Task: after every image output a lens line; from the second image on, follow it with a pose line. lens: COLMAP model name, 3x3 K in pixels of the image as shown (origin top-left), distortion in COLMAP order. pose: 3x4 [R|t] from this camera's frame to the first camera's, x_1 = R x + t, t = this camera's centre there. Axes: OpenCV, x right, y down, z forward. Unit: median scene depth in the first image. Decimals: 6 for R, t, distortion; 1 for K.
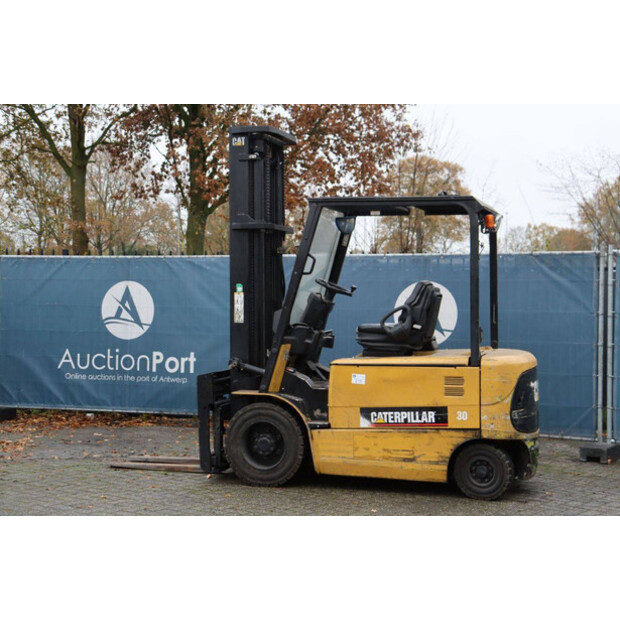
lens RADIAL K [[996.9, 0, 310.0], [0, 996.9, 310.0], [0, 0, 1]] dist [0.116372, 0.042761]
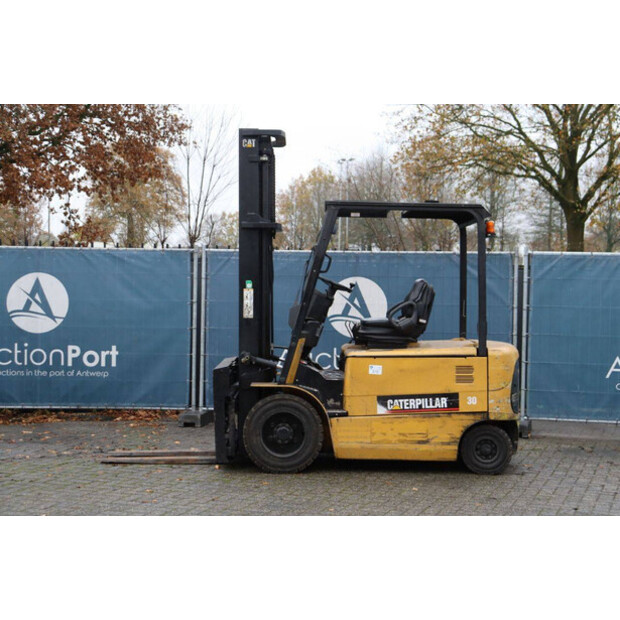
lens RADIAL K [[996.9, 0, 310.0], [0, 996.9, 310.0], [0, 0, 1]] dist [0.116372, 0.042761]
pose [[0.952218, -0.002941, 0.305404, -0.342792], [-0.001438, 0.999899, 0.014113, -0.010645], [-0.305414, -0.013878, 0.952118, -0.009000]]
